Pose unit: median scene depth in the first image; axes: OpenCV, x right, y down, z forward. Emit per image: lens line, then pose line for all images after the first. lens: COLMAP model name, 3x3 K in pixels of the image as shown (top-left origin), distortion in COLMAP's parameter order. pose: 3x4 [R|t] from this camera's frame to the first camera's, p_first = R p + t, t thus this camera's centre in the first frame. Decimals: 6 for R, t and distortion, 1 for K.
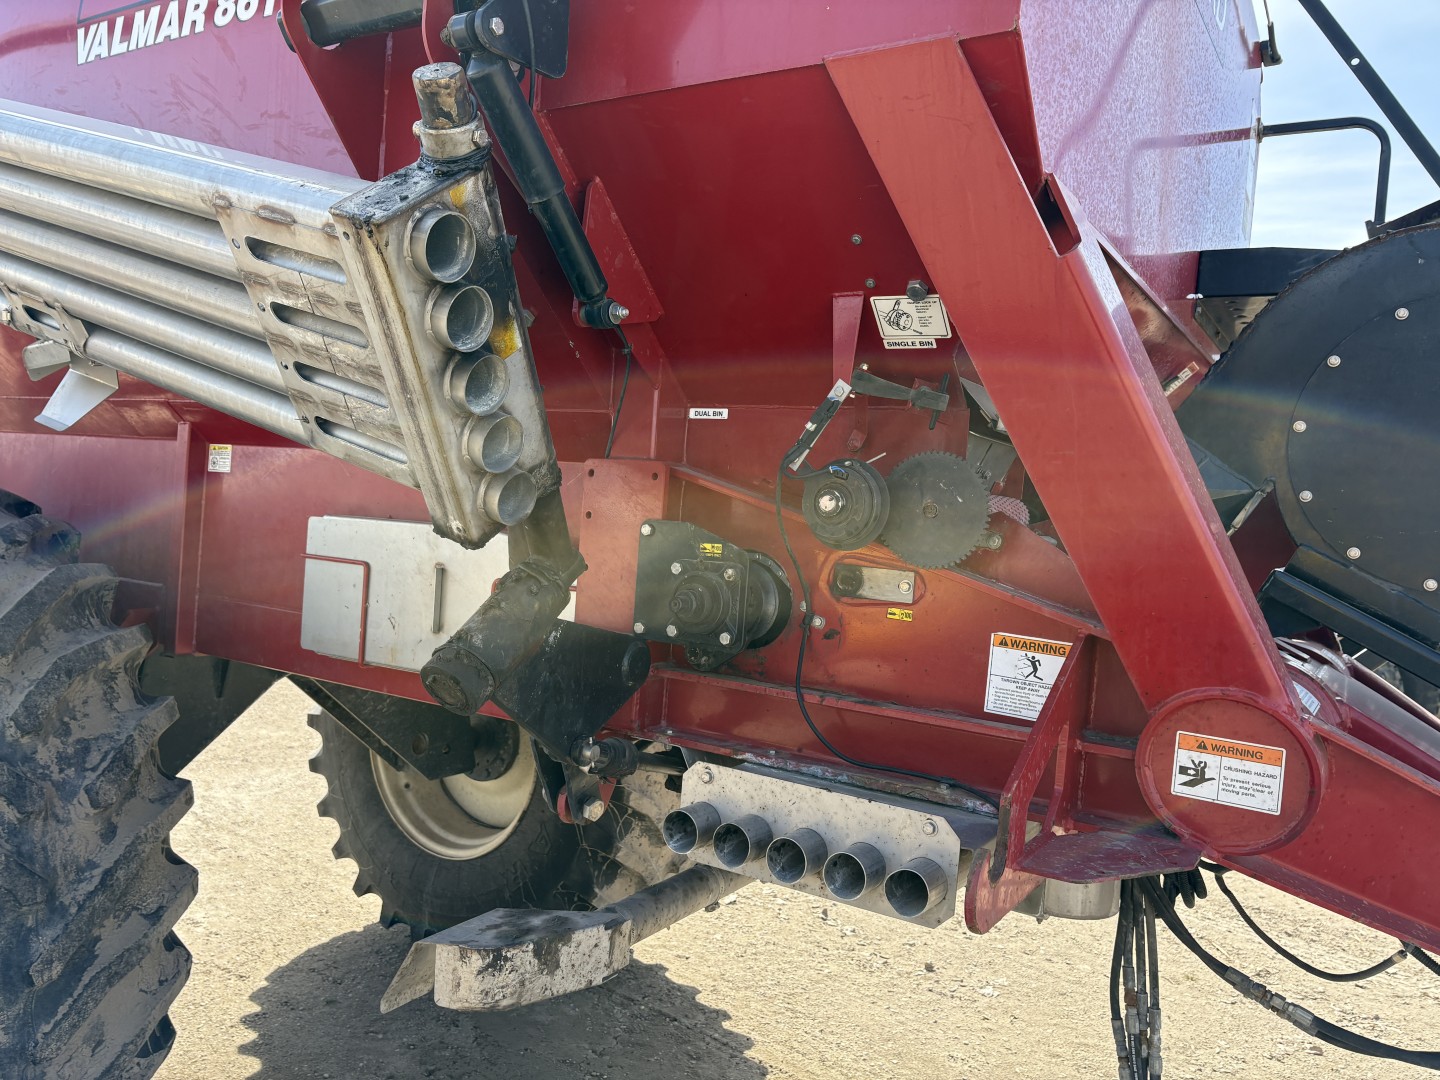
lens RADIAL K [[1099.3, 0, 704.7], [0, 1099.3, 548.8], [0, 0, 1]] dist [0.018433, -0.009305]
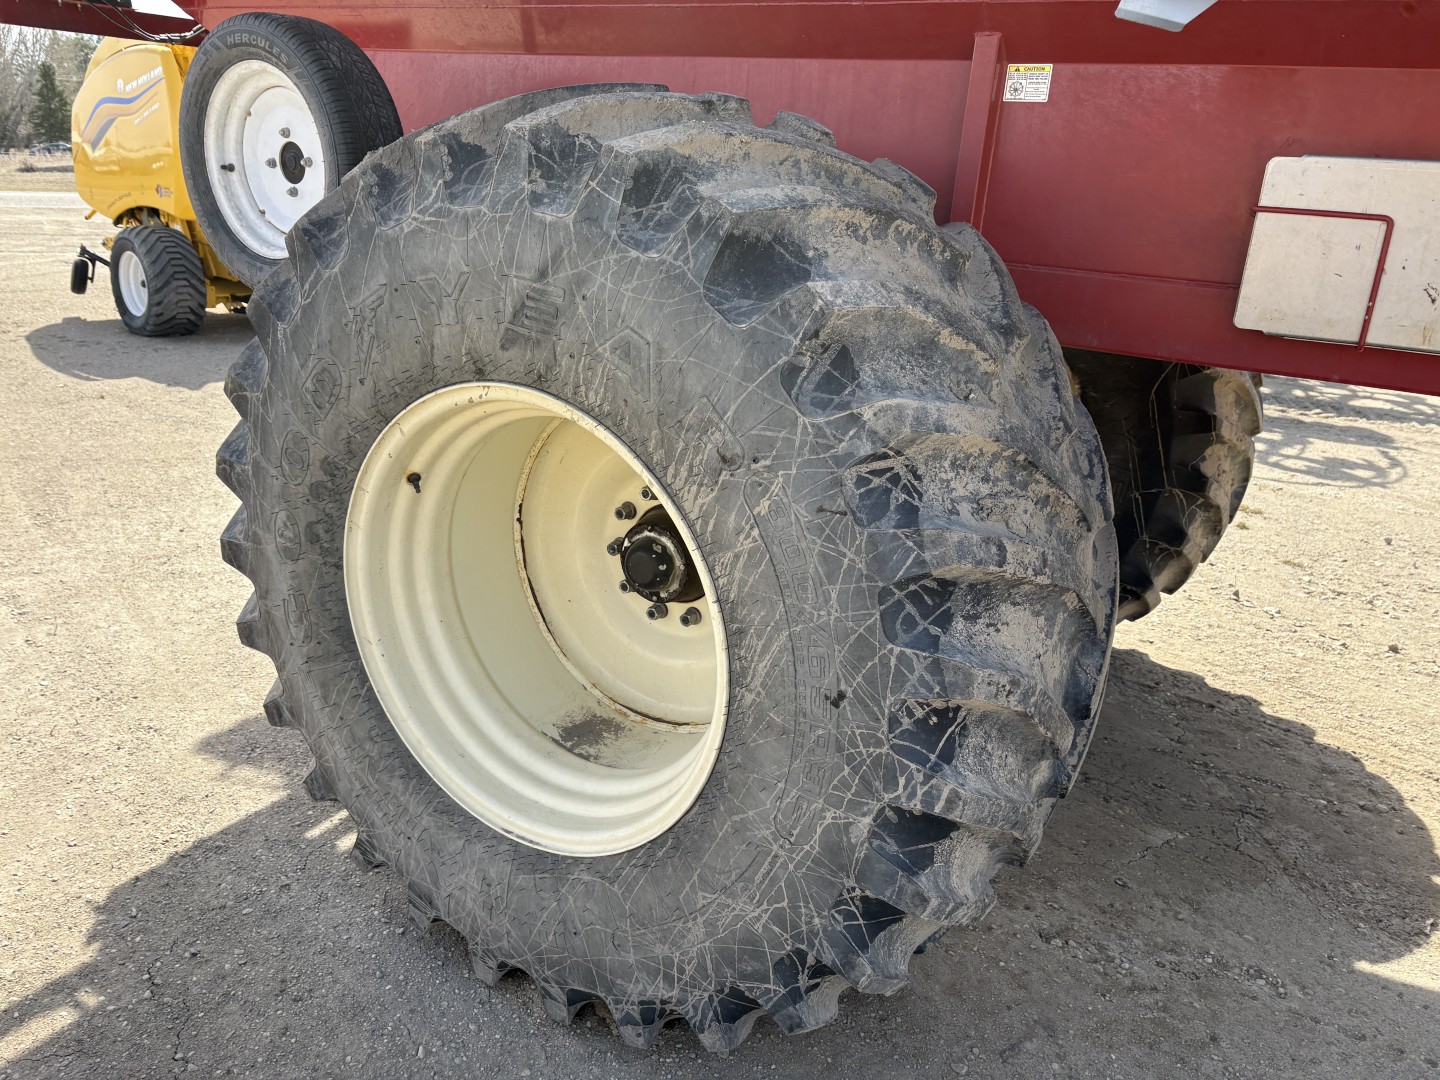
lens RADIAL K [[1119.7, 0, 720.0], [0, 1119.7, 540.0], [0, 0, 1]] dist [0.009565, -0.010621]
pose [[0.999582, -0.013139, 0.025748, -0.858309], [0.005305, 0.958985, 0.283407, 0.003855], [-0.028415, -0.283152, 0.958654, 0.181430]]
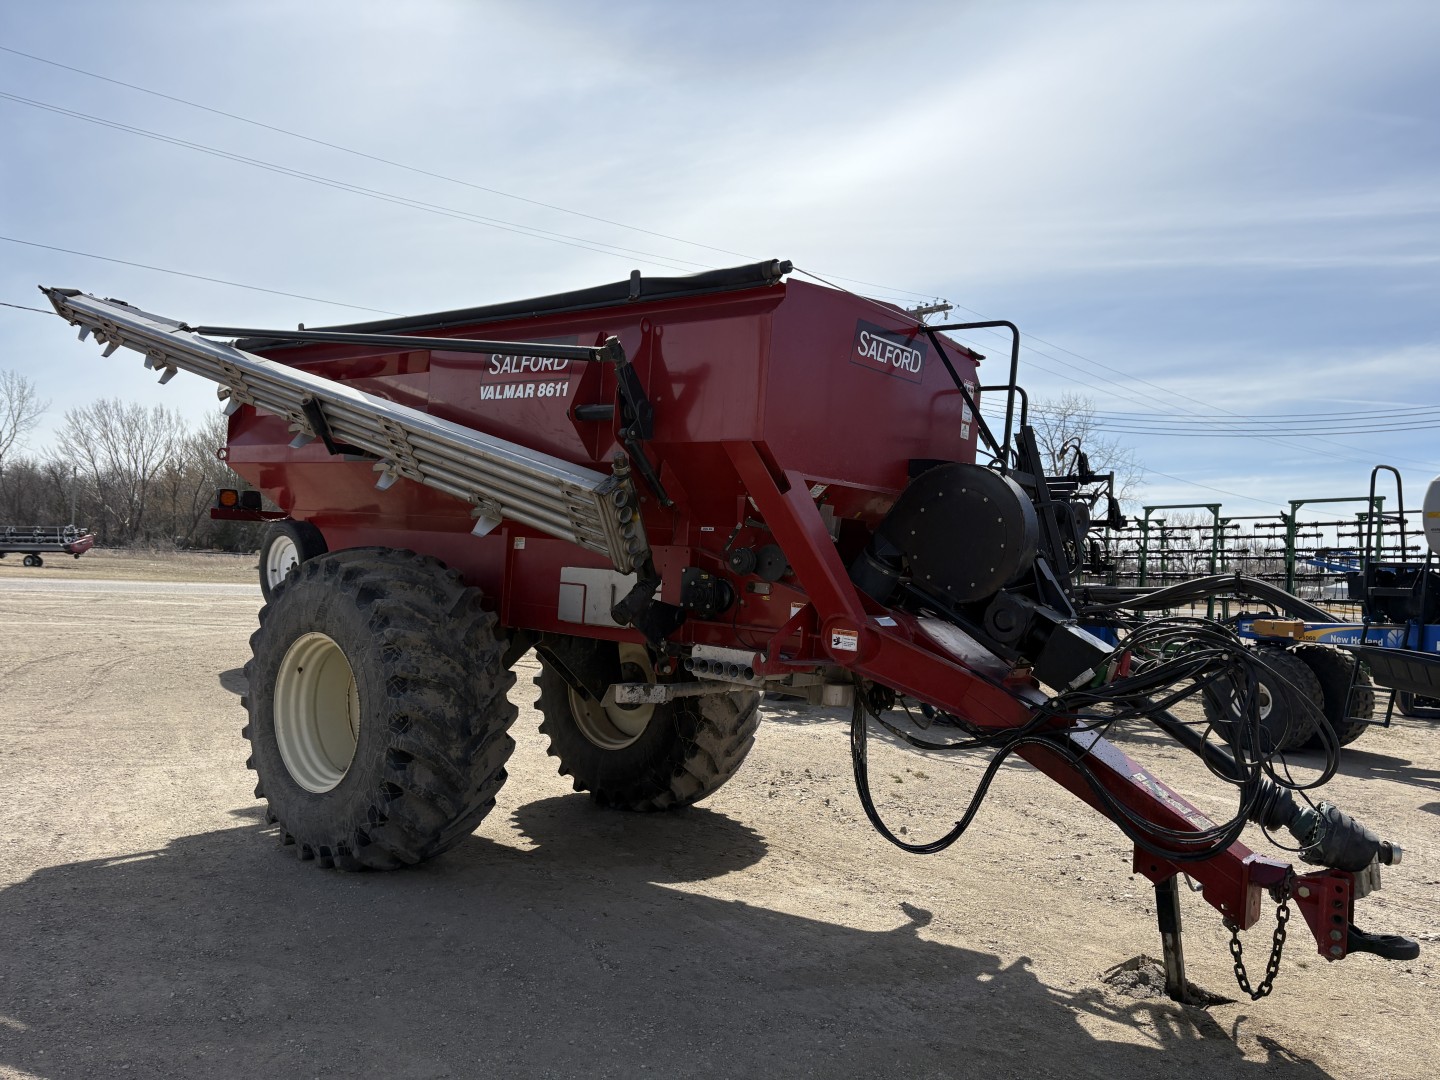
lens RADIAL K [[1098.8, 0, 720.0], [0, 1098.8, 540.0], [0, 0, 1]] dist [0.026745, 0.004035]
pose [[0.993381, -0.009942, -0.114436, 0.320317], [0.003619, 0.998462, -0.055328, 0.054054], [0.114810, 0.054547, 0.991889, -1.605752]]
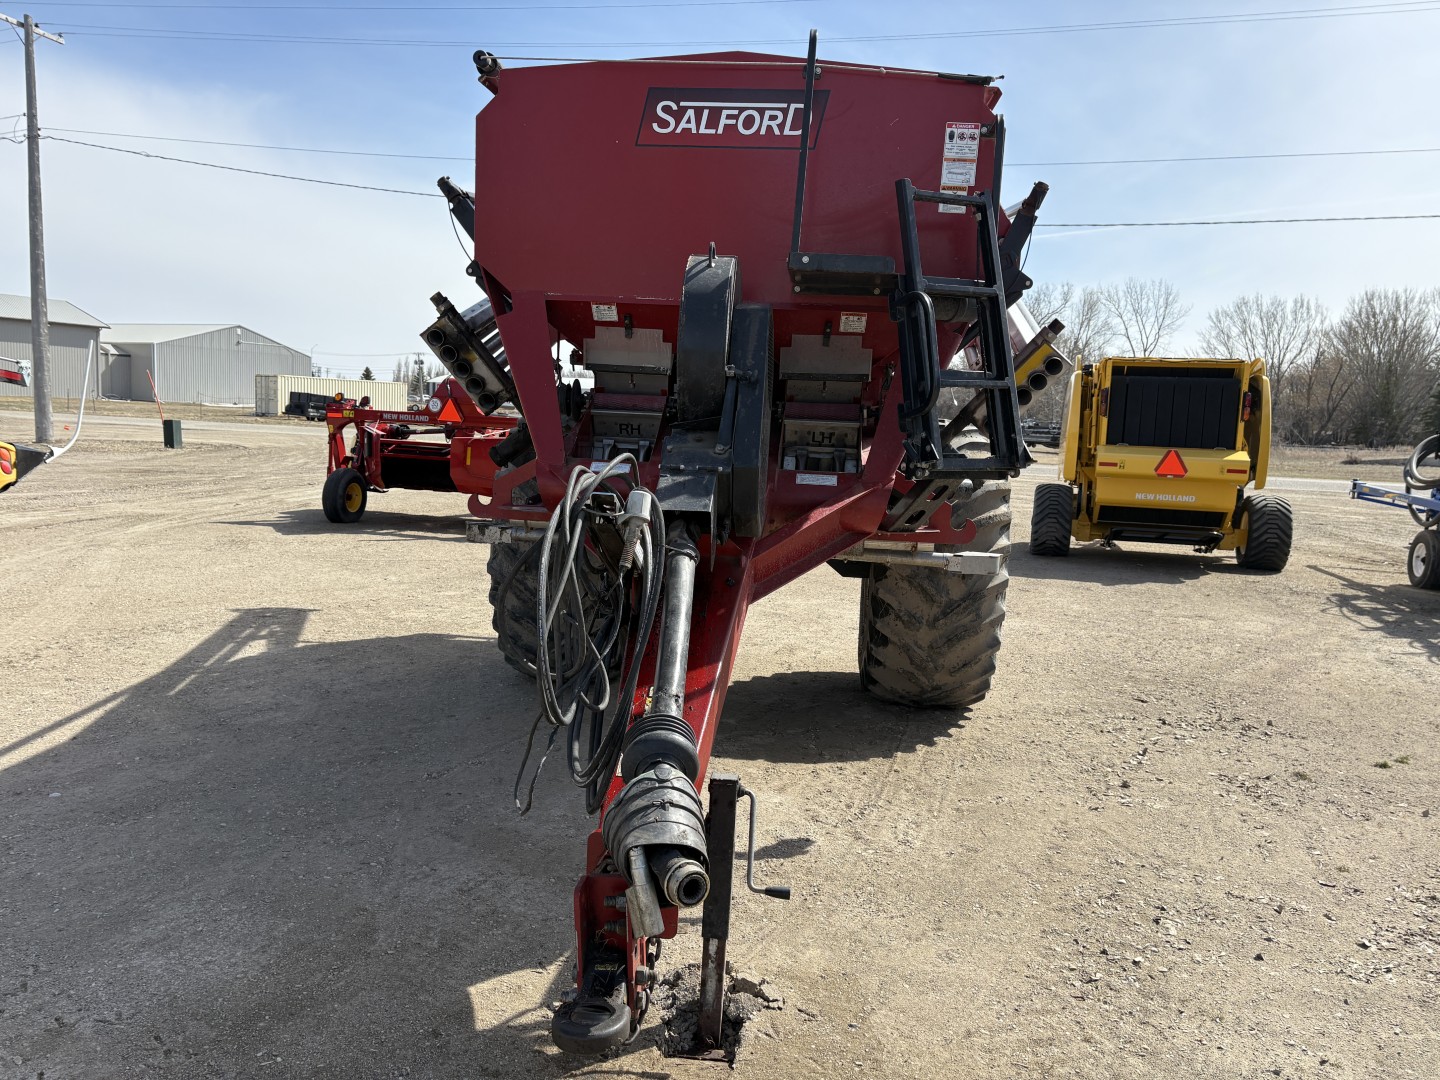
lens RADIAL K [[1099.3, 0, 704.7], [0, 1099.3, 548.8], [0, 0, 1]] dist [0.018433, -0.009305]
pose [[0.439653, 0.073241, -0.895176, 2.194403], [-0.037695, 0.997296, 0.063083, 0.114589], [0.897376, 0.006009, 0.441225, 0.060823]]
